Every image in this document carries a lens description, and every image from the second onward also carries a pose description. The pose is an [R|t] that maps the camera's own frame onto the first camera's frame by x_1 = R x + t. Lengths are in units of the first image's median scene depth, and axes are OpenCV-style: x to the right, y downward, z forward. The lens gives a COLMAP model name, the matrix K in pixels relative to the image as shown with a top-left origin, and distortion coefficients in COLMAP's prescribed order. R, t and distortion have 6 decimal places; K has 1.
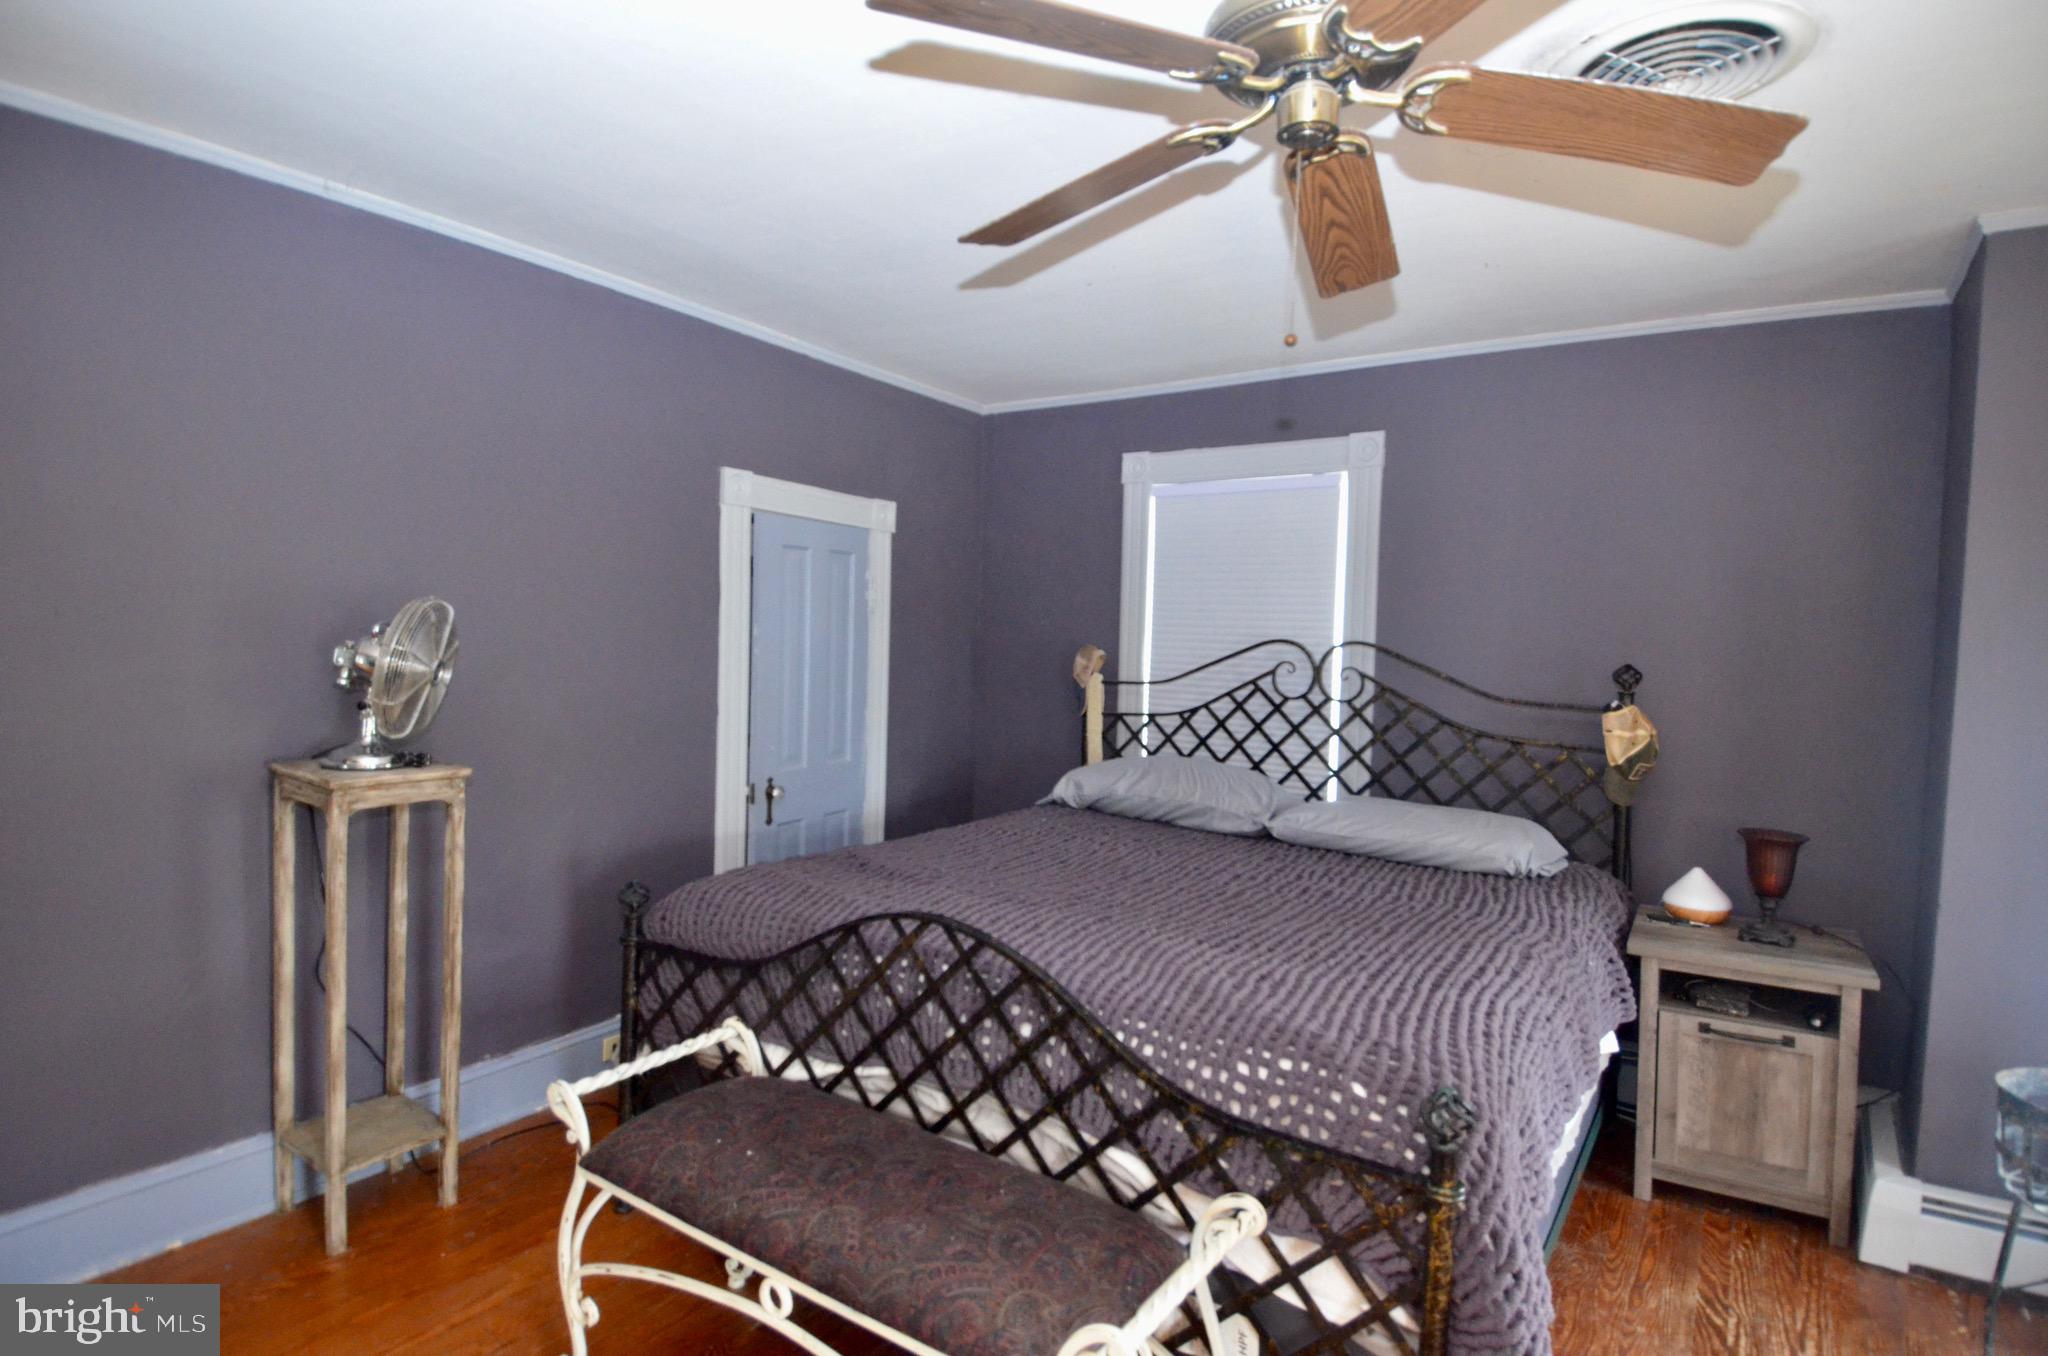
lens RADIAL K [[1064.4, 0, 1038.9], [0, 1064.4, 673.4], [0, 0, 1]] dist [0.030602, -0.034848]
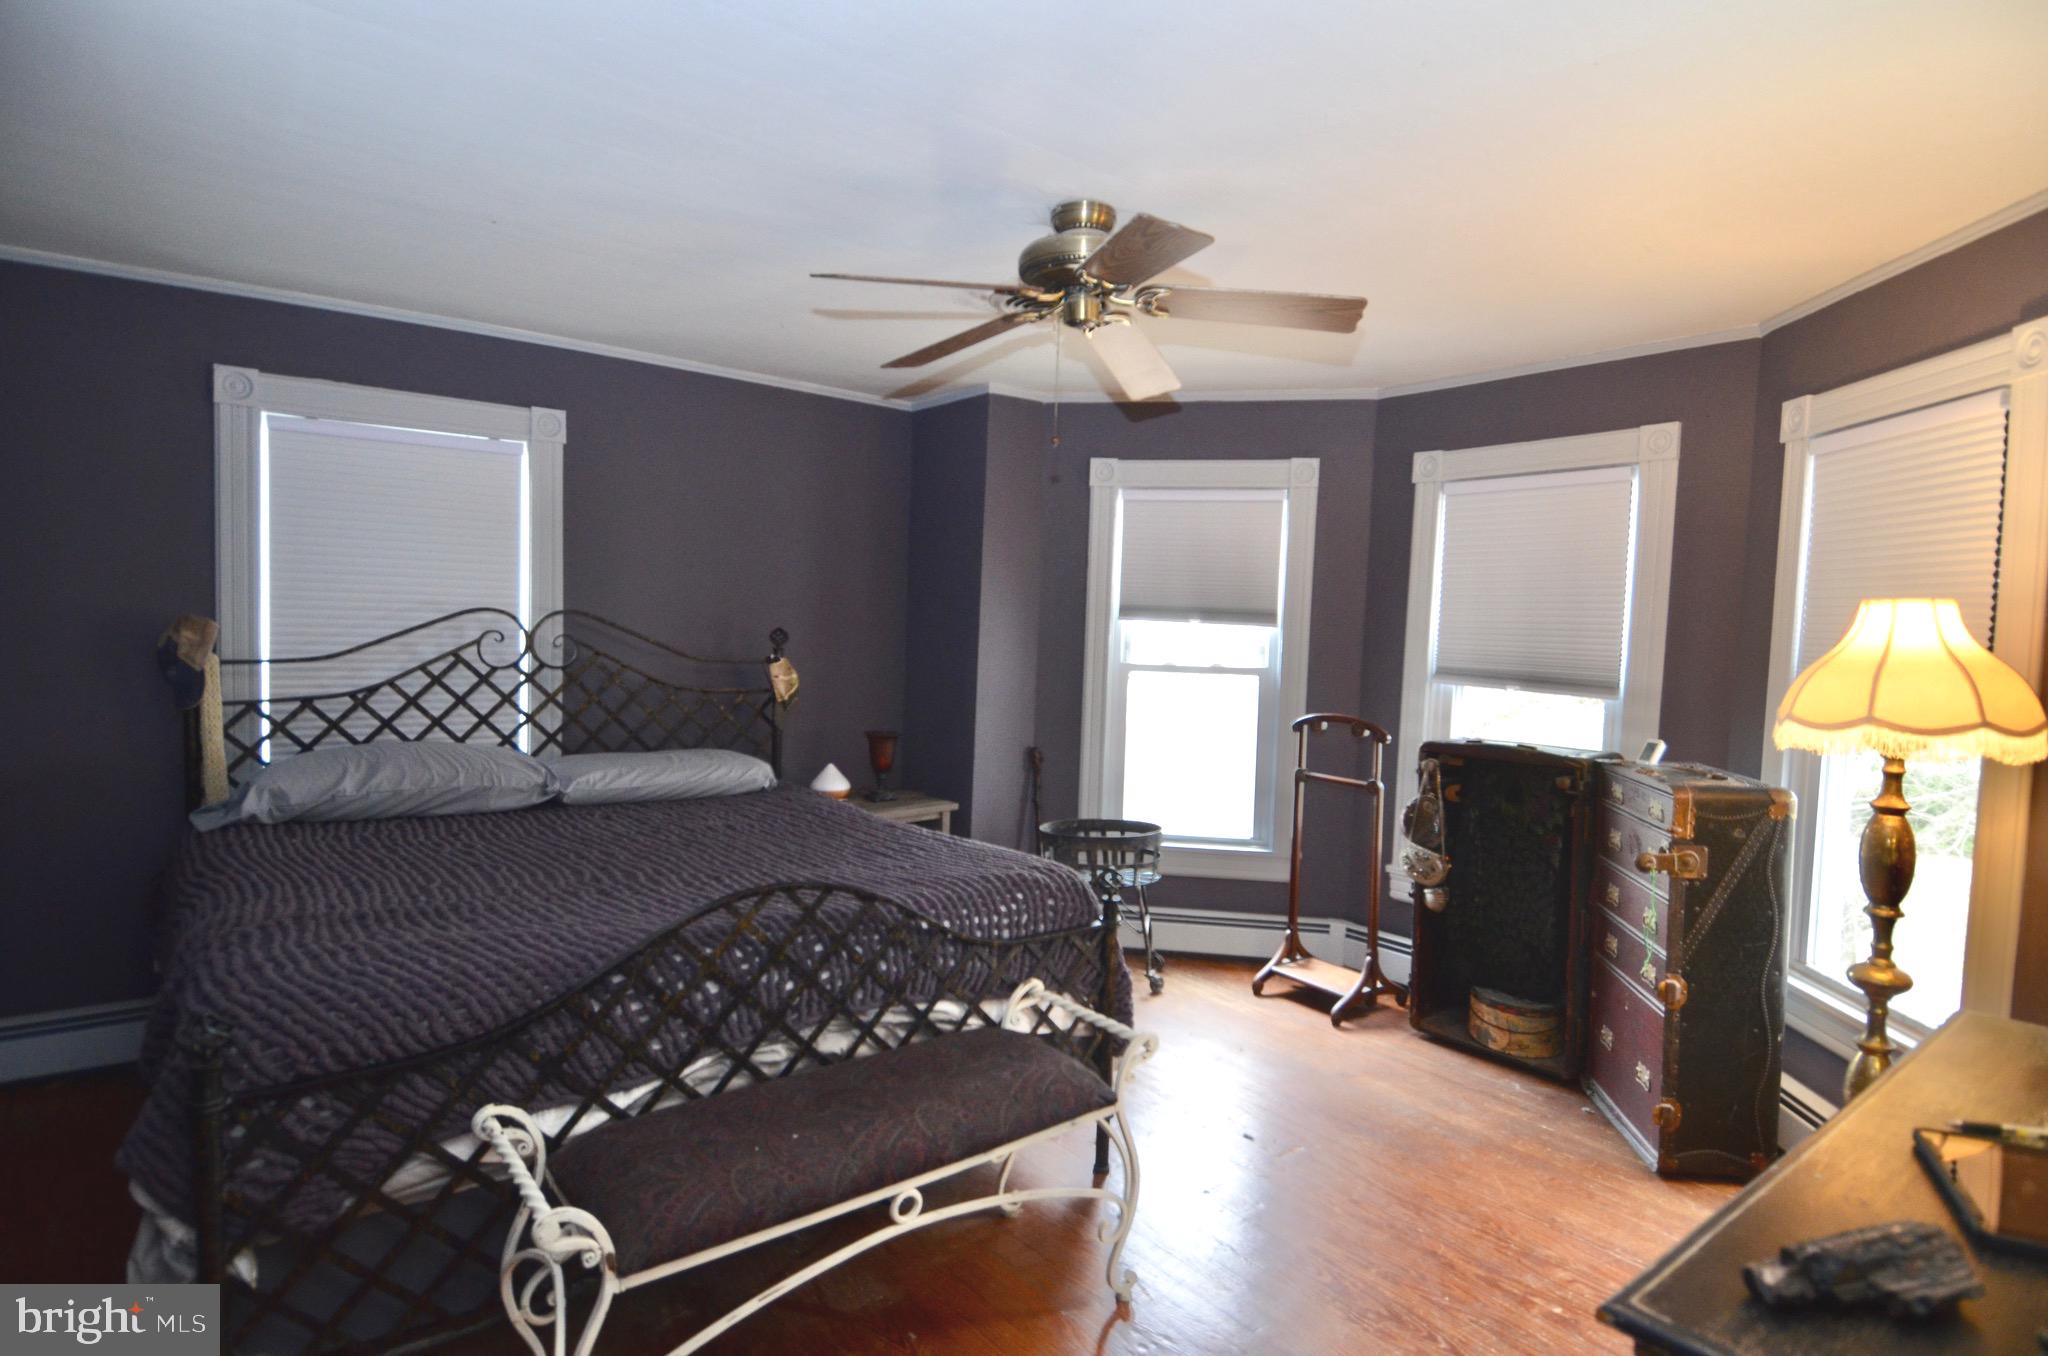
lens RADIAL K [[1064.4, 0, 1041.1], [0, 1064.4, 674.8], [0, 0, 1]] dist [0.030602, -0.034848]
pose [[0.295122, -0.067437, 0.953077, -0.576991], [0.015538, 0.997713, 0.065784, -0.028598], [-0.955333, -0.004606, 0.295495, 0.238745]]
